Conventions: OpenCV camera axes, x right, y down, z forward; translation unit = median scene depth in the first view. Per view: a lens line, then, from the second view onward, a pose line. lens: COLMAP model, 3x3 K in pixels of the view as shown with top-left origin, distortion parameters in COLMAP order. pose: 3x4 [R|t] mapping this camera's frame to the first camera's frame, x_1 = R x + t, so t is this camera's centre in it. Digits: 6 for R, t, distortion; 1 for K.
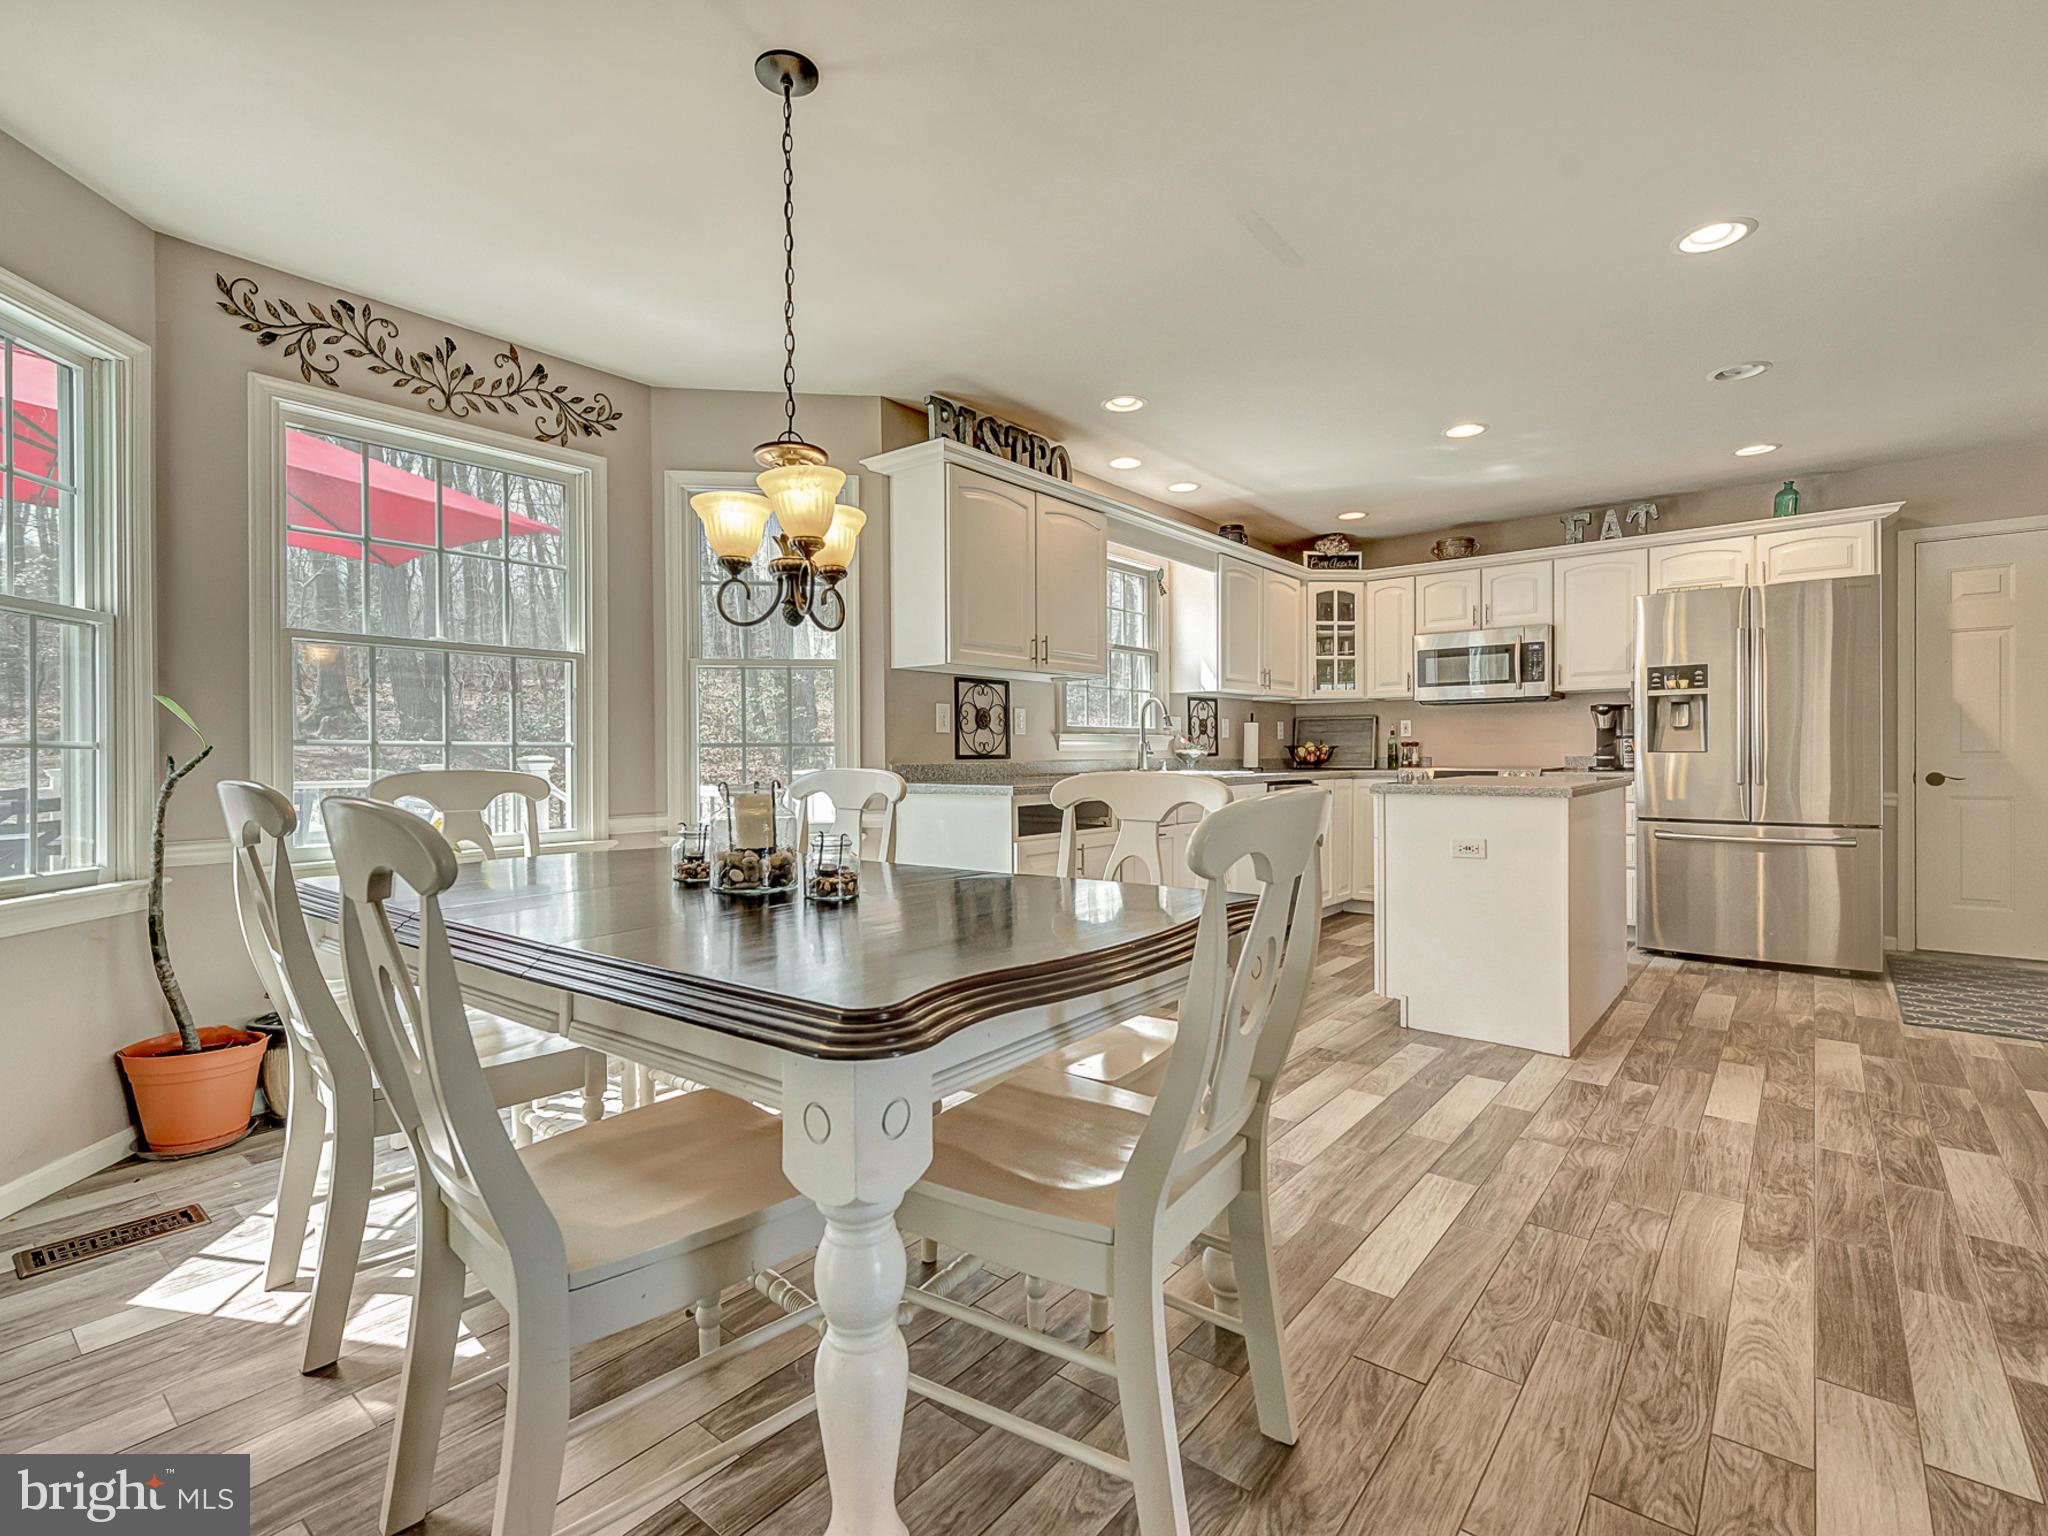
lens RADIAL K [[962.0, 0, 1021.8], [0, 962.0, 778.4], [0, 0, 1]] dist [-0.002334, -0.001846]
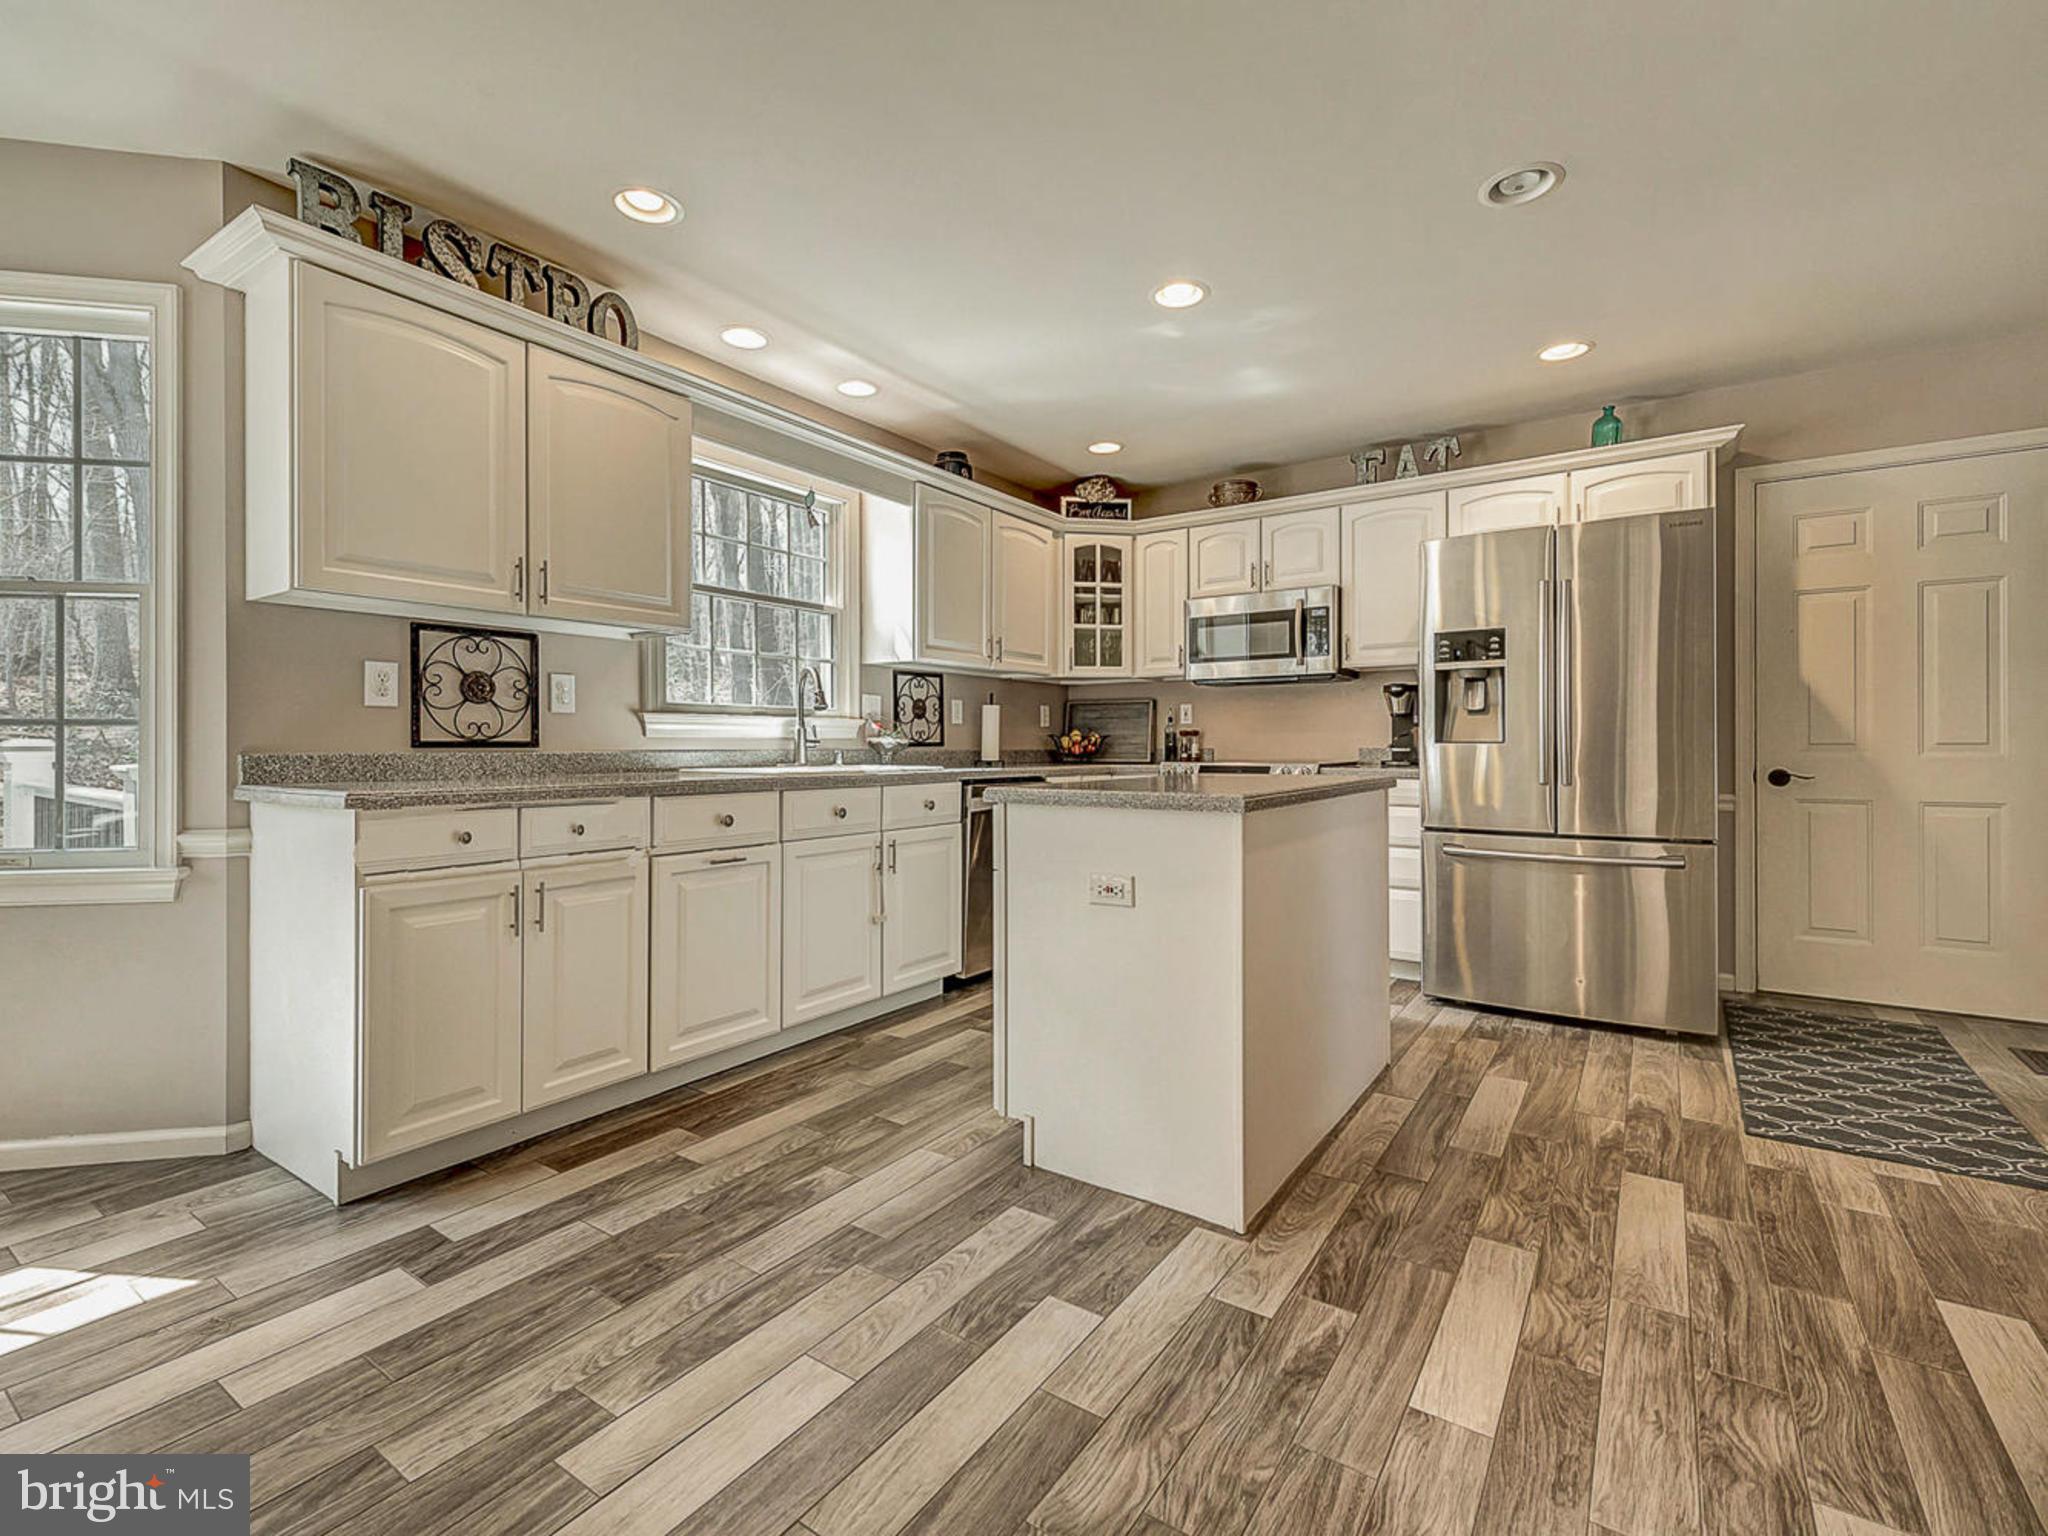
lens RADIAL K [[931.1, 0, 1039.4], [0, 931.1, 765.8], [0, 0, 1]] dist [0.007358, -0.003858]
pose [[0.994874, 0.001885, 0.101101, 0.263589], [-0.001421, 0.999988, -0.004658, -0.004776], [-0.101109, 0.004490, 0.994865, 0.290480]]
